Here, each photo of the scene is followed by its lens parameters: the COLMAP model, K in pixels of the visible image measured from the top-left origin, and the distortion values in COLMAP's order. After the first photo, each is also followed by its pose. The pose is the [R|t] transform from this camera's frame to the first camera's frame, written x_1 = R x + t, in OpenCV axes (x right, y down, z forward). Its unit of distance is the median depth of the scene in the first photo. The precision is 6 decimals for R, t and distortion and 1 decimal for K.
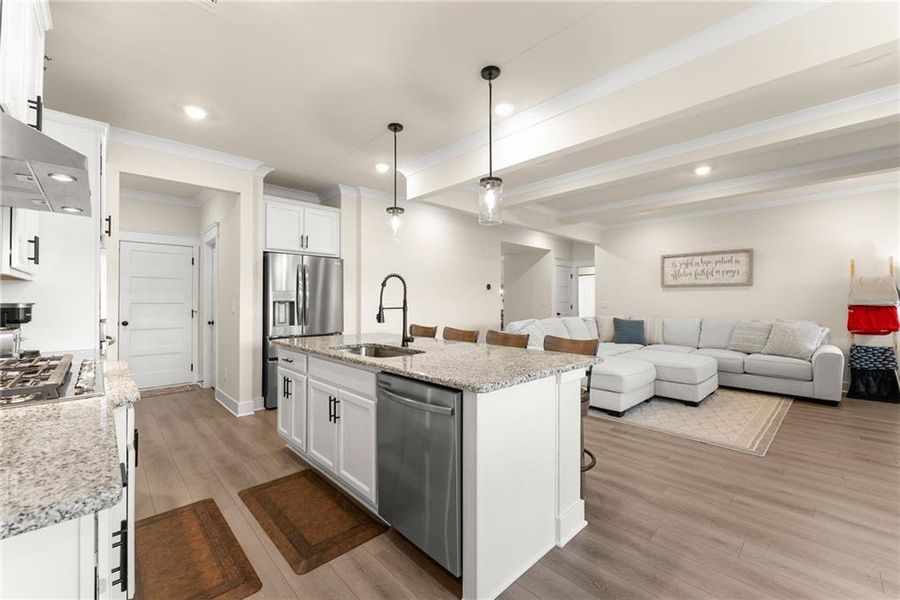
lens RADIAL K [[365.2, 0, 450.0], [0, 365.2, 300.0], [0, 0, 1]] dist [-0.001467, -0.000058]
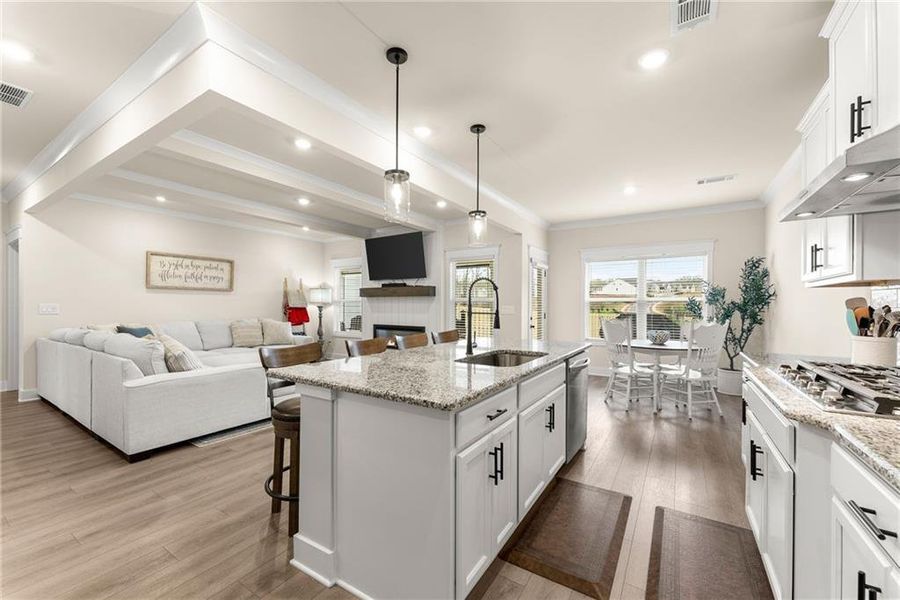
lens RADIAL K [[360.0, 0, 446.8], [0, 360.0, 304.0], [0, 0, 1]] dist [0.000803, 0.000138]
pose [[-0.225119, 0.001928, 0.974329, -0.496044], [-0.005873, 0.999977, -0.003336, 0.001623], [-0.974313, -0.006473, -0.225103, 0.617497]]
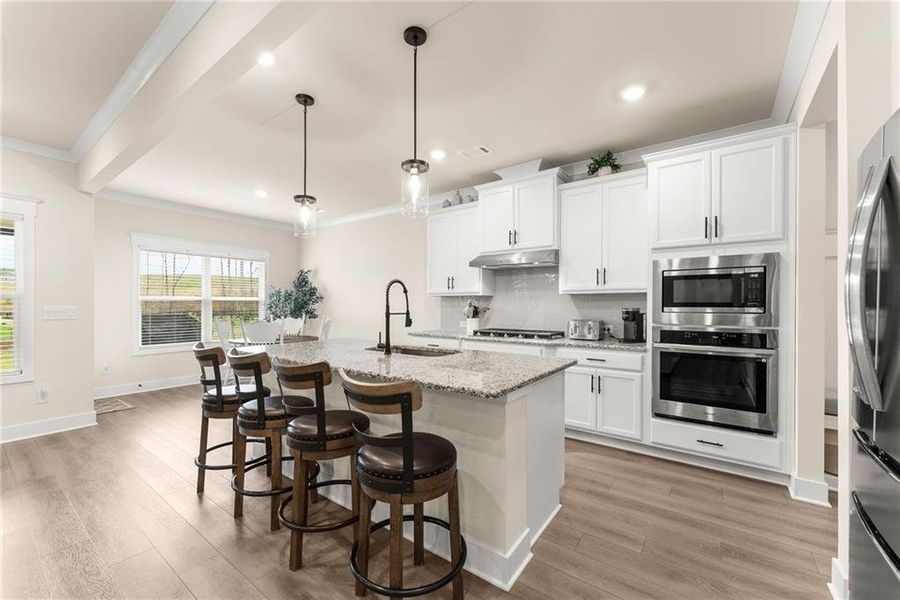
lens RADIAL K [[360.0, 0, 446.8], [0, 360.0, 304.0], [0, 0, 1]] dist [0.000803, 0.000138]
pose [[-0.985002, -0.003074, -0.172514, -0.047164], [-0.002158, 0.999983, -0.005496, 0.000967], [0.172528, -0.005041, -0.984992, 0.962357]]
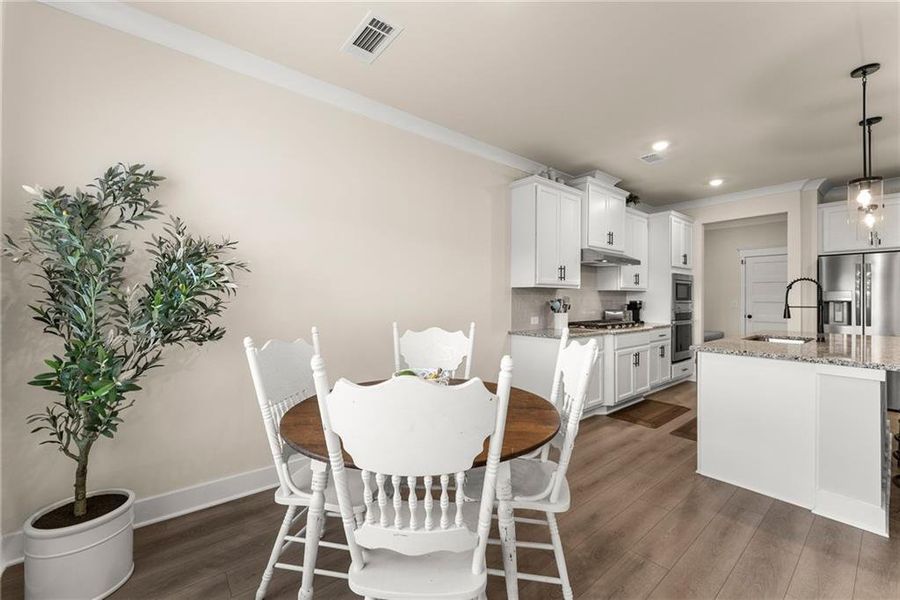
lens RADIAL K [[361.3, 0, 447.4], [0, 361.3, 298.9], [0, 0, 1]] dist [0.004742, 0.000317]
pose [[-0.086446, 0.000245, -0.996257, 0.538247], [-0.001619, 0.999999, 0.000386, -0.001014], [0.996255, 0.001647, -0.086445, -0.021181]]
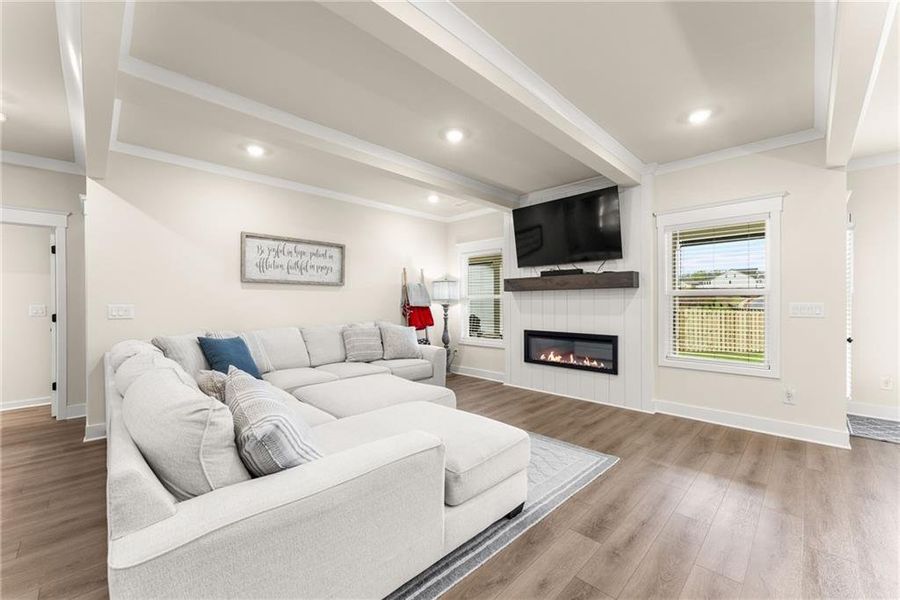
lens RADIAL K [[361.3, 0, 447.4], [0, 361.3, 298.9], [0, 0, 1]] dist [0.004742, 0.000317]
pose [[-0.006838, 0.009046, 0.999936, -0.064032], [0.002602, 0.999956, -0.009029, 0.000925], [-0.999973, 0.002540, -0.006861, 0.793260]]
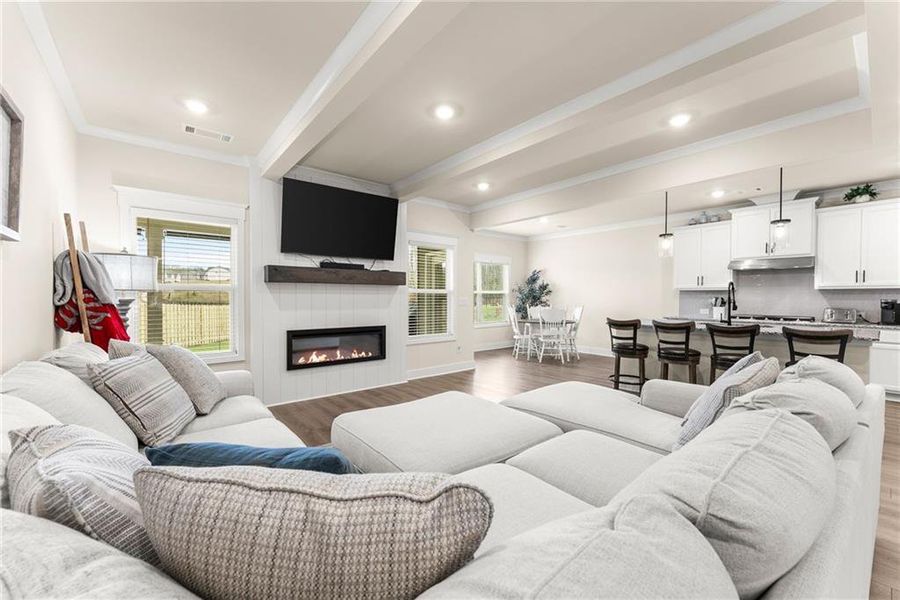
lens RADIAL K [[361.3, 0, 447.4], [0, 361.3, 298.9], [0, 0, 1]] dist [0.004742, 0.000317]
pose [[-0.997195, -0.003823, 0.074753, 0.504268], [-0.003573, 0.999988, 0.003486, 0.003049], [-0.074765, 0.003209, -0.997196, 1.335413]]
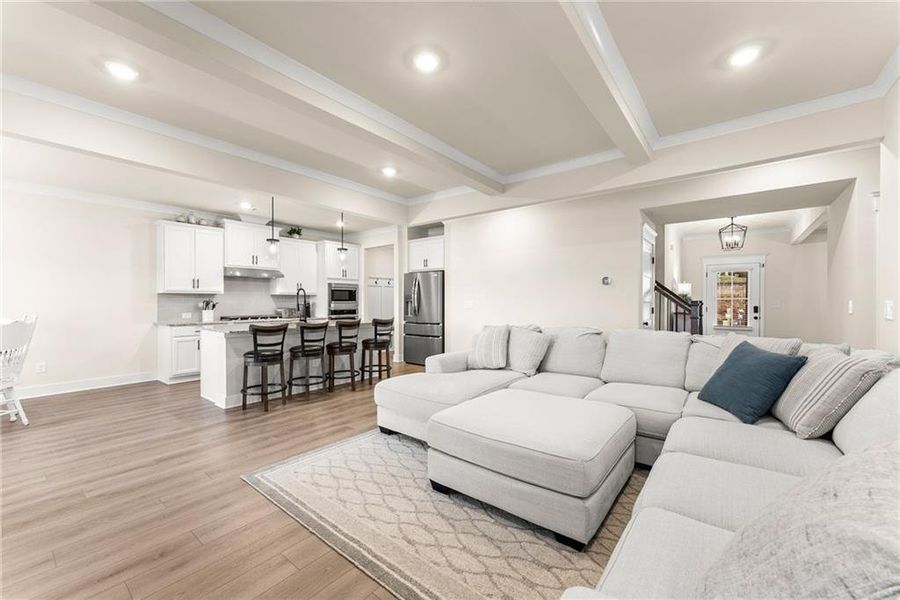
lens RADIAL K [[361.3, 0, 447.4], [0, 361.3, 298.9], [0, 0, 1]] dist [0.004742, 0.000317]
pose [[0.131558, -0.006403, -0.991288, 0.978060], [0.004740, 0.999972, -0.005830, 0.003261], [0.991297, -0.003932, 0.131584, 0.751441]]
